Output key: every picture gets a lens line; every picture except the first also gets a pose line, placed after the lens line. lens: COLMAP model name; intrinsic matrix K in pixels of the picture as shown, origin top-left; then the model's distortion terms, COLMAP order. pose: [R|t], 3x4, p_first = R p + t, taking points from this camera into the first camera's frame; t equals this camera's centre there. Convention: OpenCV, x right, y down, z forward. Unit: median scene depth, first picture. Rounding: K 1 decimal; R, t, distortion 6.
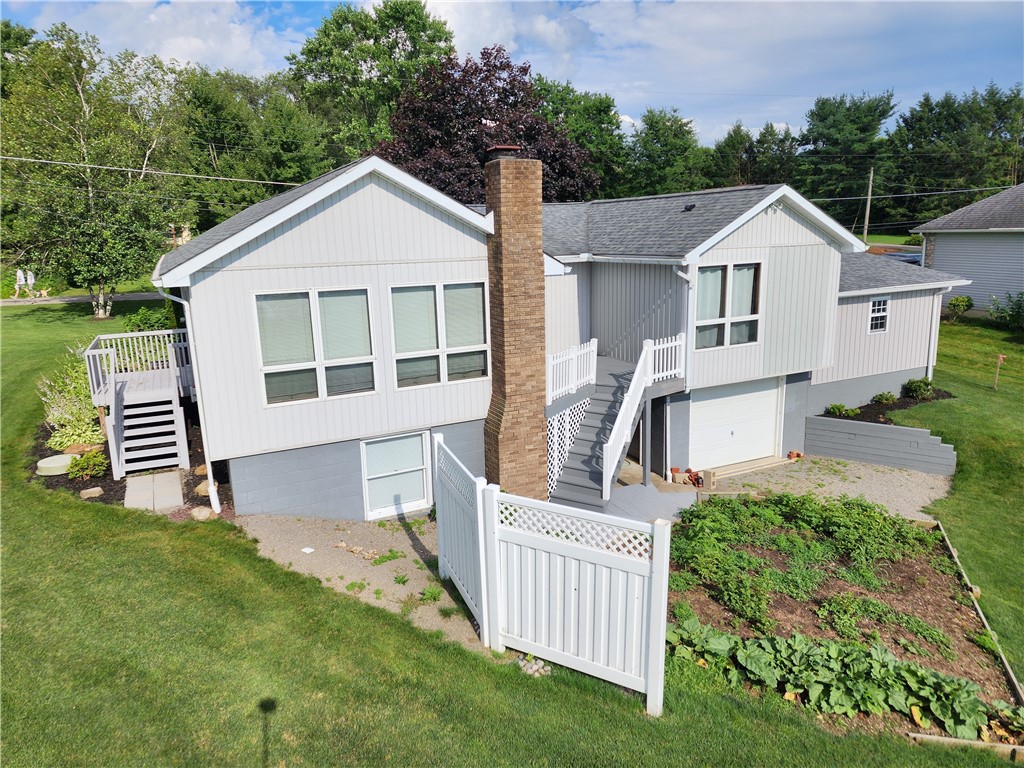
lens RADIAL K [[669.0, 0, 512.0], [0, 669.0, 384.0], [0, 0, 1]] dist [0.113037, -0.115147]
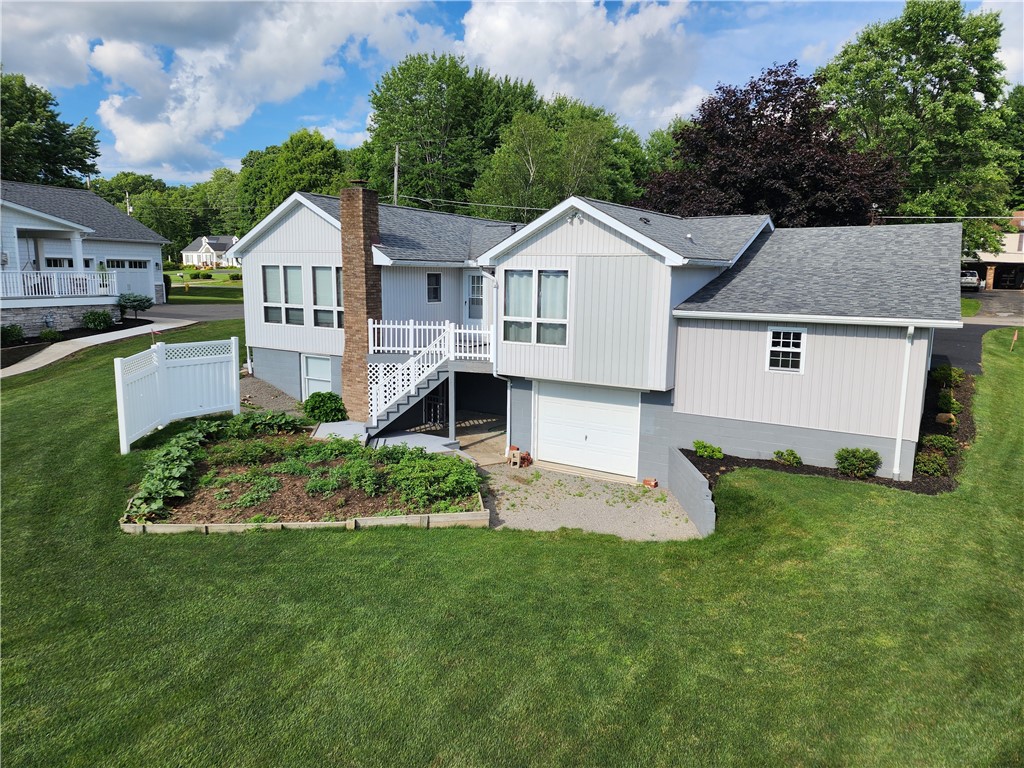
lens RADIAL K [[669.0, 0, 512.0], [0, 669.0, 384.0], [0, 0, 1]] dist [0.113037, -0.115147]
pose [[0.554597, 0.173094, -0.813916, 1.249926], [-0.212217, 0.975203, 0.062791, -0.054377], [0.804603, 0.137903, 0.577579, 0.358747]]
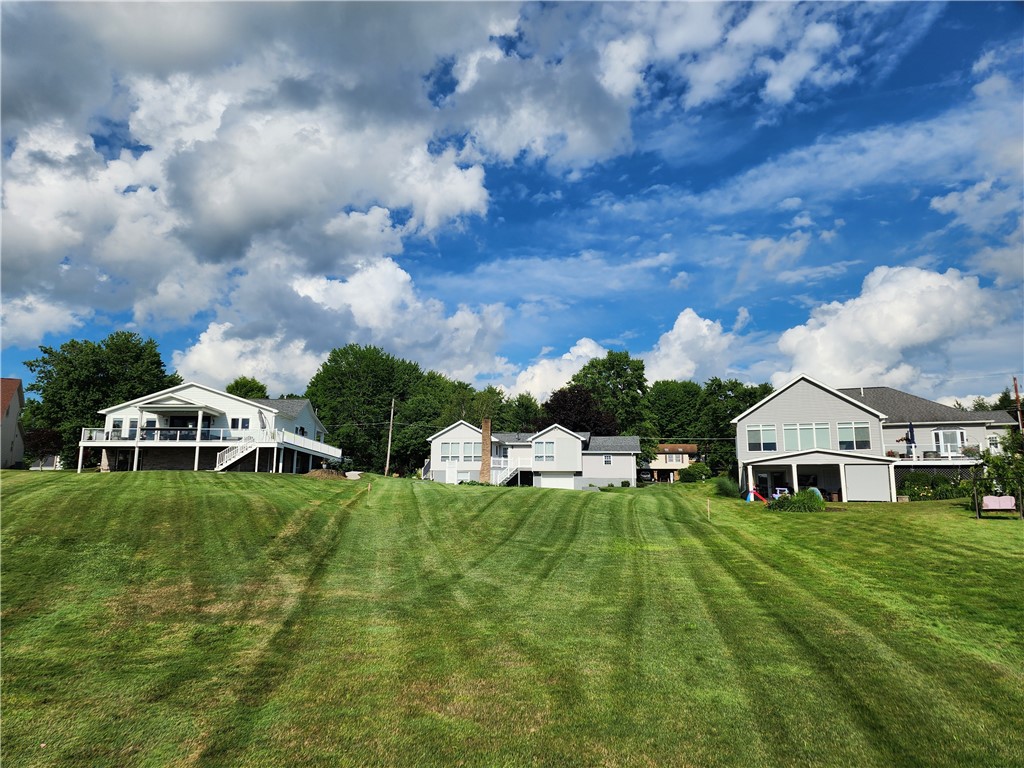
lens RADIAL K [[669.0, 0, 512.0], [0, 669.0, 384.0], [0, 0, 1]] dist [0.113037, -0.115147]
pose [[0.822940, -0.067186, -0.564142, 2.563626], [-0.156899, 0.927489, -0.339333, 0.948767], [0.546034, 0.367764, 0.752726, -2.412919]]
